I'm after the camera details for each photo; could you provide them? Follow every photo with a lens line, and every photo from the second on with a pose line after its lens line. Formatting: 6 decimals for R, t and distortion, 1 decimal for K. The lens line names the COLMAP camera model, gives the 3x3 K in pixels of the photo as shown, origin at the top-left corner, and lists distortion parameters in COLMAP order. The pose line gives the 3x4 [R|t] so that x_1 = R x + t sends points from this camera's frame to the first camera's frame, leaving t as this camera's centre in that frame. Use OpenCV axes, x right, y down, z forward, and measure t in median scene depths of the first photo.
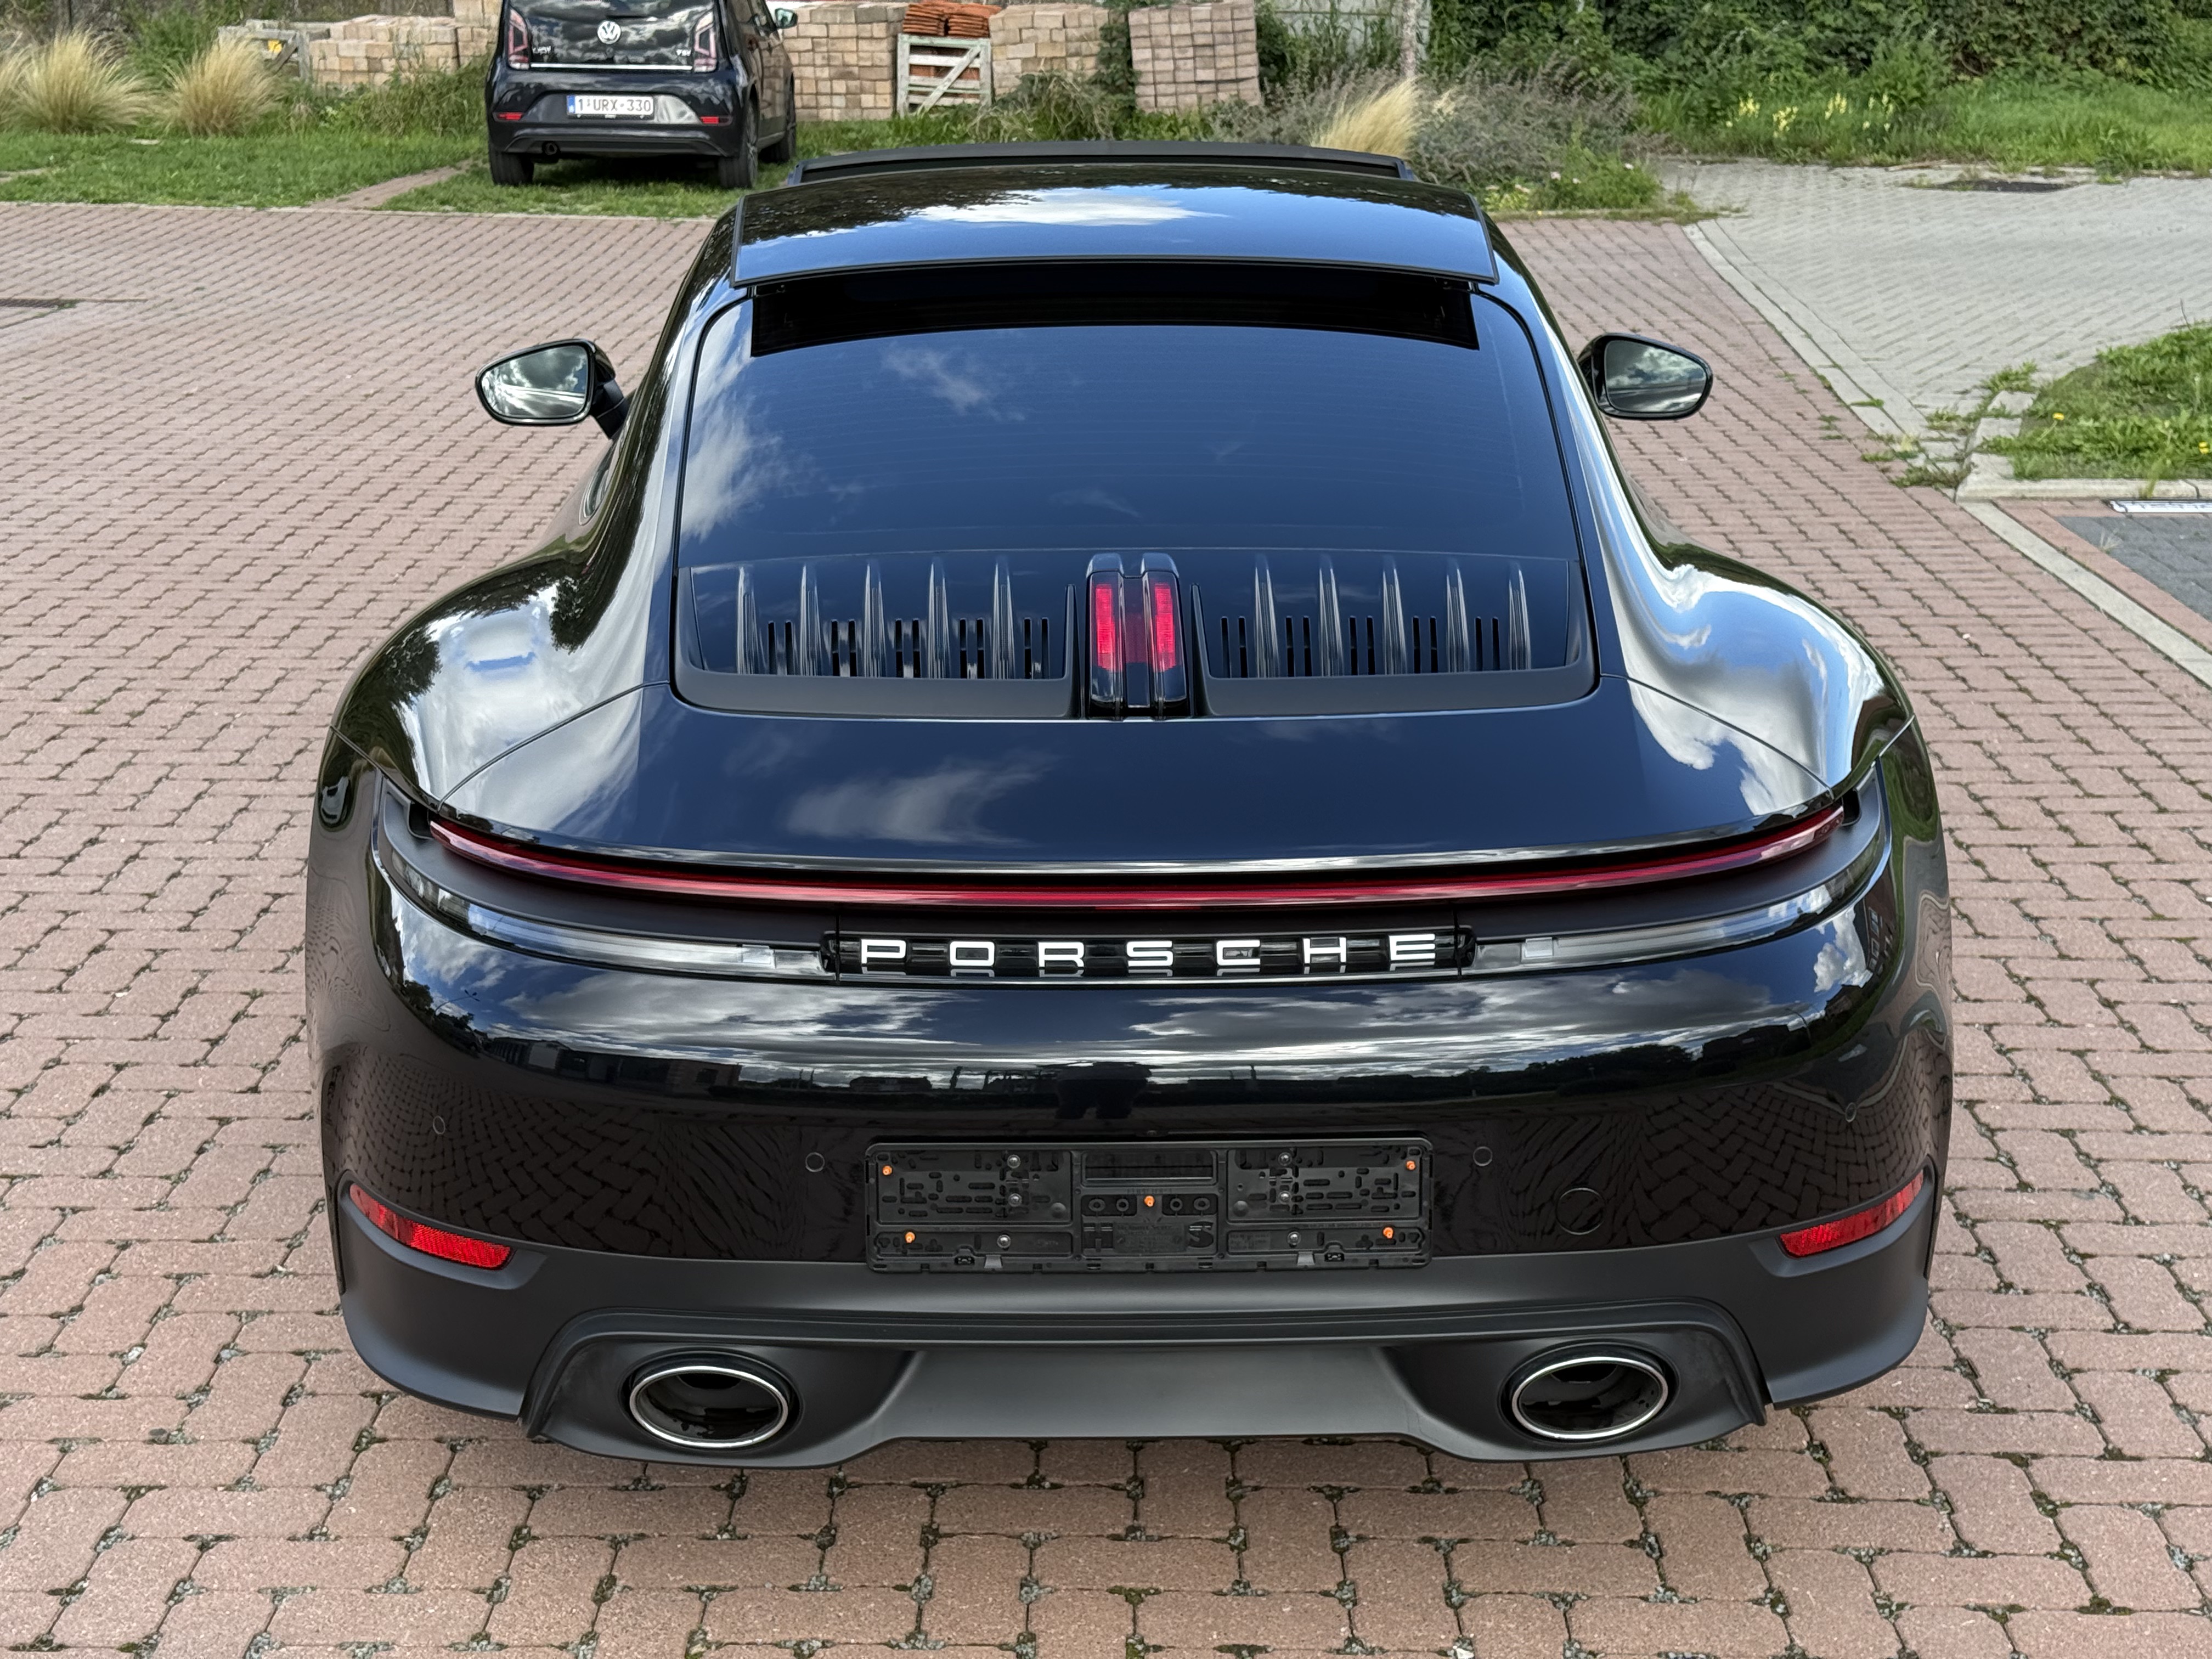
lens RADIAL K [[3084.0, 0, 1104.2], [0, 3084.0, 832.5], [0, 0, 1]] dist [0.043986, 0.000000]
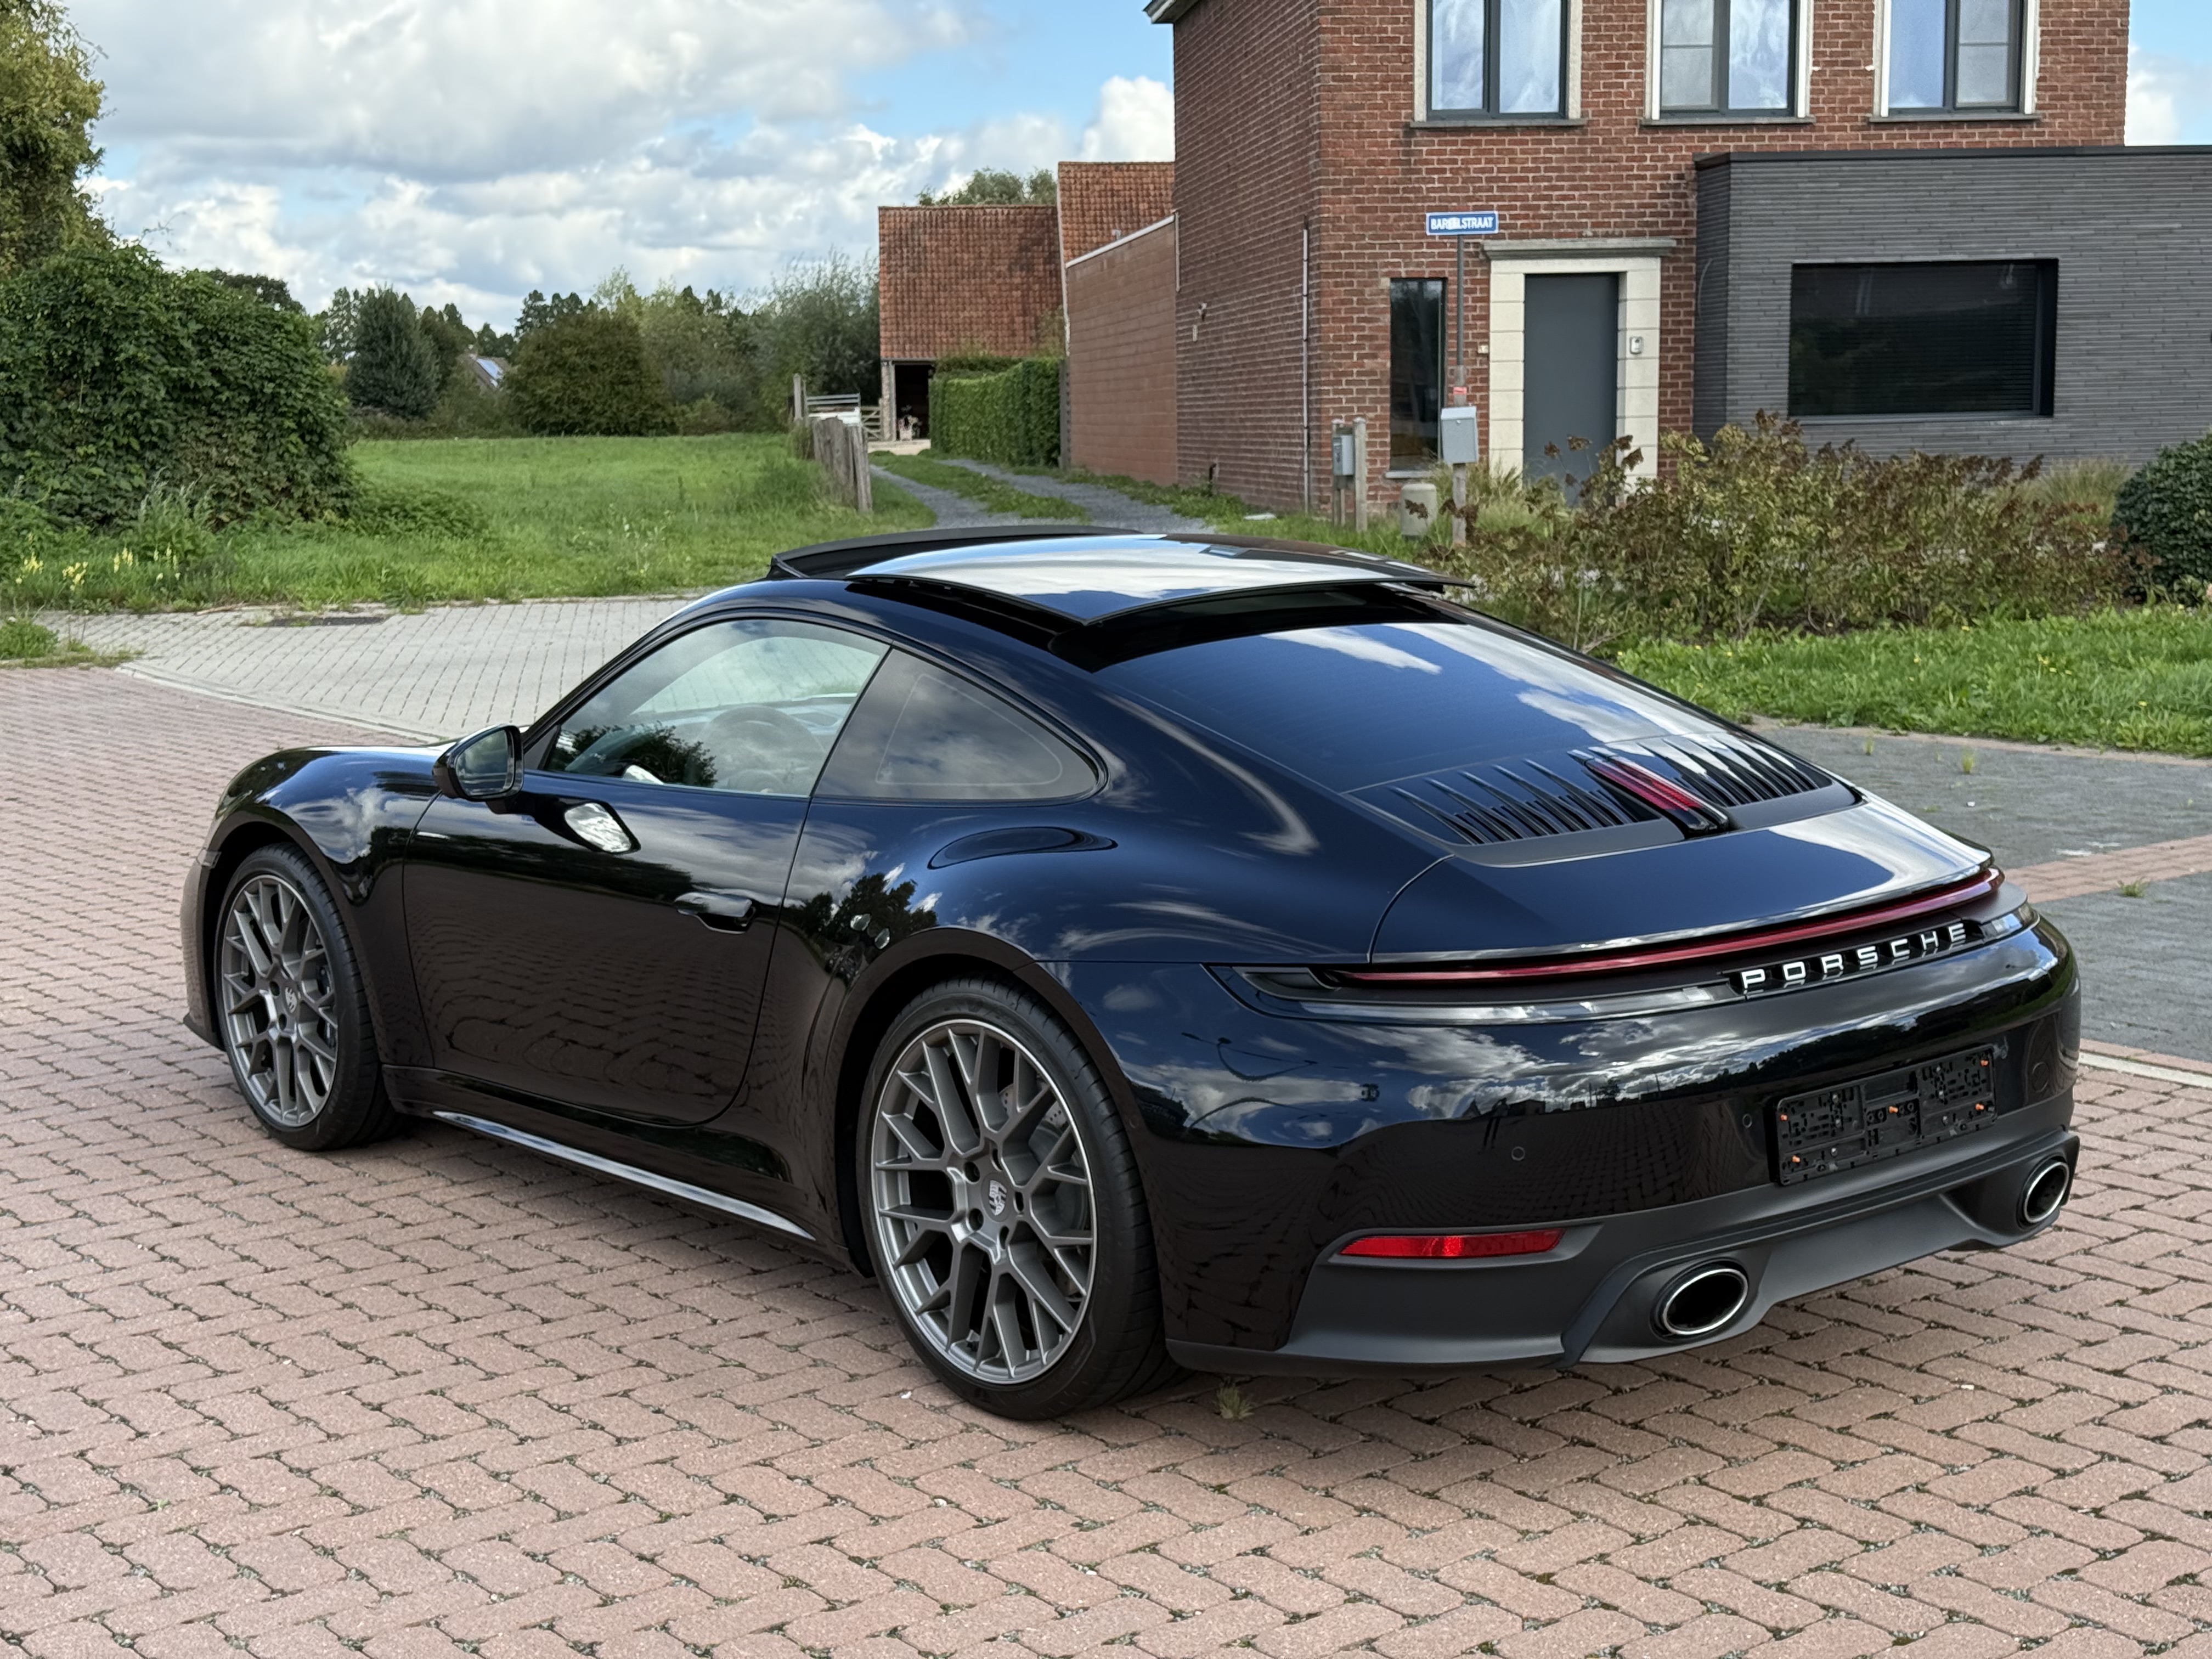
lens RADIAL K [[3084.0, 0, 1093.8], [0, 3084.0, 821.8], [0, 0, 1]] dist [0.043986, 0.000000]
pose [[0.761711, -0.100693, 0.640045, -0.200499], [0.196143, 0.977333, -0.079672, 0.003126], [-0.617515, 0.186227, 0.764196, 0.000327]]
